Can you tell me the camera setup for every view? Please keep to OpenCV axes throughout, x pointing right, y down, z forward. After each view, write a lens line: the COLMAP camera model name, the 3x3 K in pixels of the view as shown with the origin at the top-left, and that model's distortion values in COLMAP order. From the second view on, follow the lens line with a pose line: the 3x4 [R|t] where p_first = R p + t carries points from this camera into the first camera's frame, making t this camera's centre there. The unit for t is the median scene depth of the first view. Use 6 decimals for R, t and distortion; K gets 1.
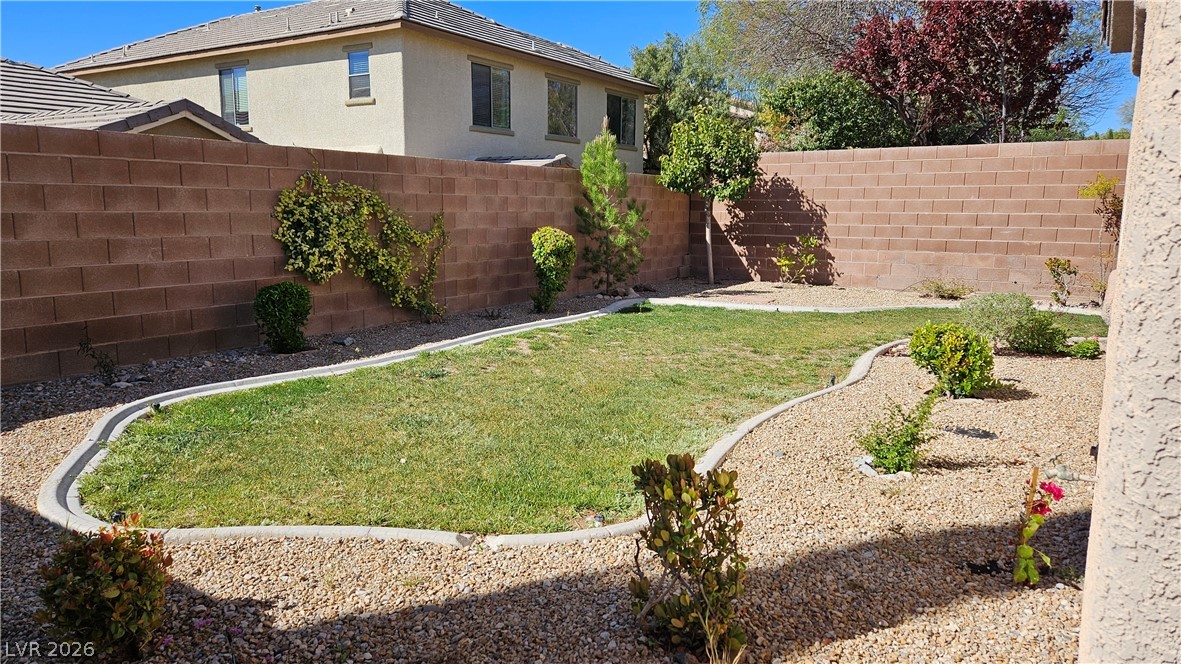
lens RADIAL K [[785.0, 0, 590.5], [0, 785.0, 332.0], [0, 0, 1]] dist [0.005989, -0.001082]
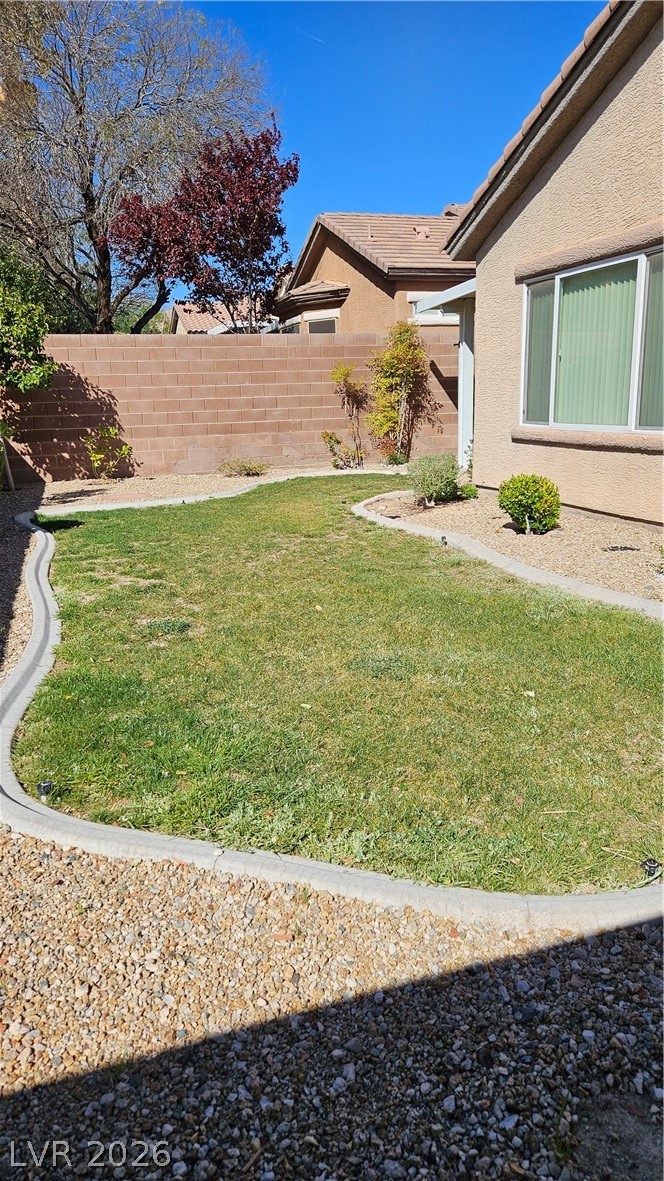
lens RADIAL K [[785.0, 0, 332.0], [0, 785.0, 590.5], [0, 0, 1]] dist [0.005989, -0.001082]
pose [[0.605395, -0.213466, 0.766766, -0.329898], [0.152565, 0.976623, 0.151434, -0.031779], [-0.781167, 0.025304, 0.623809, 0.206098]]
